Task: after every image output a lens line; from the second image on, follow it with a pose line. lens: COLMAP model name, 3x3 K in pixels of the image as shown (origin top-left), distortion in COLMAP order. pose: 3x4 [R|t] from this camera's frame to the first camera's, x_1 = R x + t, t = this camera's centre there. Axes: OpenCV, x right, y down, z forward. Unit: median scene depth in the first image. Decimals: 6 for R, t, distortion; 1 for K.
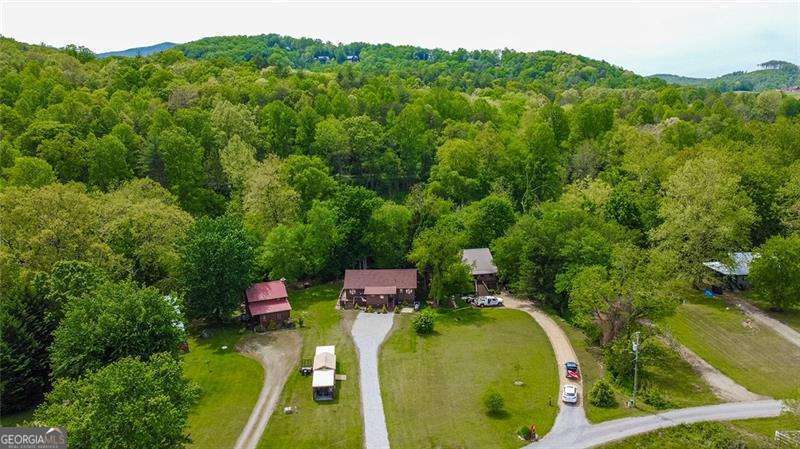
lens RADIAL K [[608.4, 0, 400.3], [0, 608.4, 225.1], [0, 0, 1]] dist [0.005570, -0.014911]
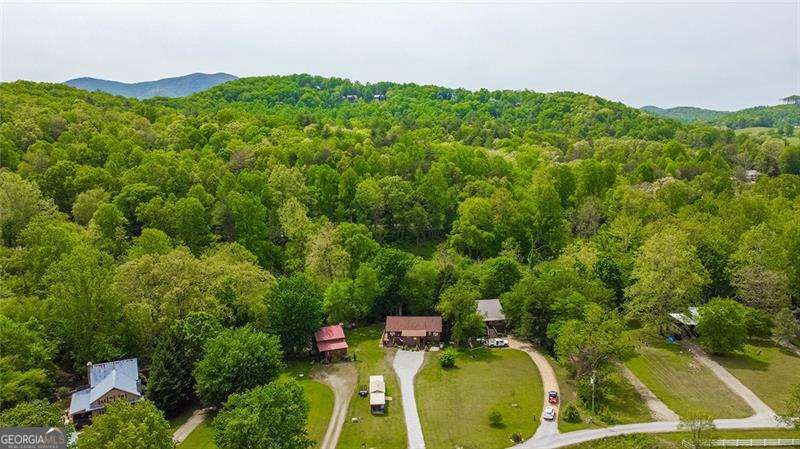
lens RADIAL K [[608.4, 0, 399.1], [0, 608.4, 223.9], [0, 0, 1]] dist [0.005570, -0.014911]
pose [[0.999222, 0.009893, -0.038186, -0.016619], [-0.011638, 0.998885, -0.045752, -0.066308], [0.037691, 0.046161, 0.998223, -0.313909]]
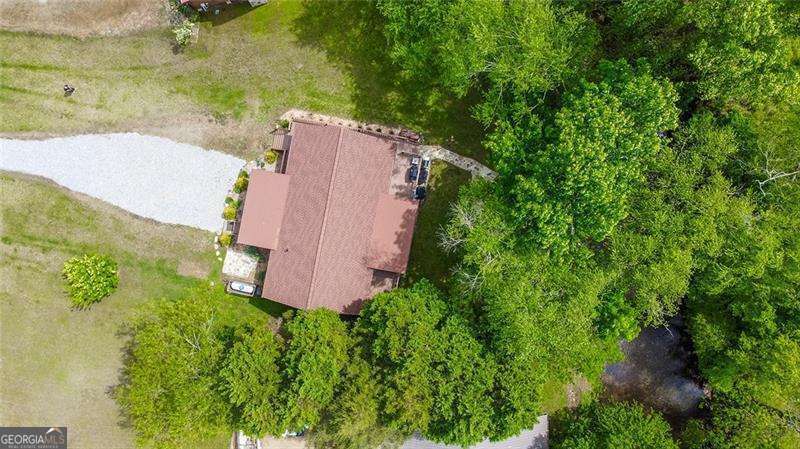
lens RADIAL K [[608.4, 0, 401.5], [0, 608.4, 221.2], [0, 0, 1]] dist [0.005570, -0.014911]
pose [[-0.154437, 0.987910, 0.013554, -0.044461], [-0.207790, -0.045888, 0.977096, -0.317907], [0.965905, 0.148083, 0.212365, 0.990956]]
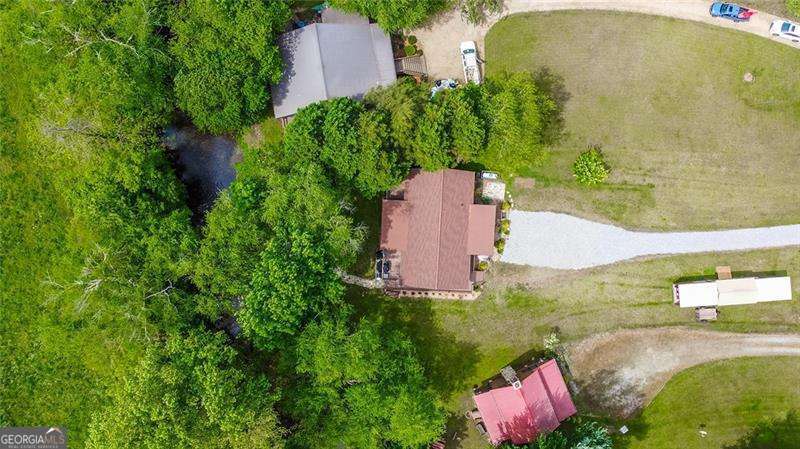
lens RADIAL K [[608.4, 0, 401.6], [0, 608.4, 221.1], [0, 0, 1]] dist [0.005570, -0.014911]
pose [[0.020807, -0.999264, 0.032222, -0.045062], [0.188719, 0.035575, 0.981386, -0.520876], [-0.981811, -0.014338, 0.189321, 0.949780]]
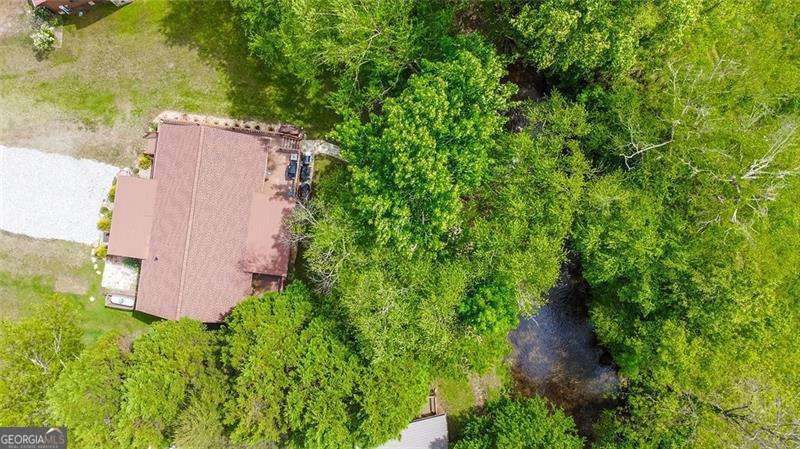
lens RADIAL K [[608.4, 0, 400.3], [0, 608.4, 221.4], [0, 0, 1]] dist [0.005570, -0.014911]
pose [[-0.095007, 0.995415, 0.011077, -0.050574], [-0.209785, -0.030898, 0.977259, -0.313986], [0.973121, 0.090523, 0.211758, 1.072298]]
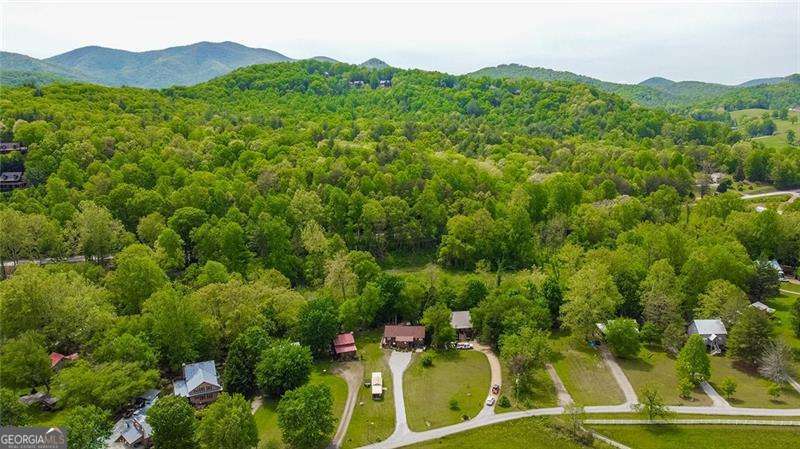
lens RADIAL K [[608.4, 0, 397.9], [0, 608.4, 224.5], [0, 0, 1]] dist [0.005570, -0.014911]
pose [[0.998602, 0.016946, -0.050065, 0.031965], [-0.016550, 0.999828, 0.008326, -0.243311], [0.050197, -0.007486, 0.998711, -0.791843]]
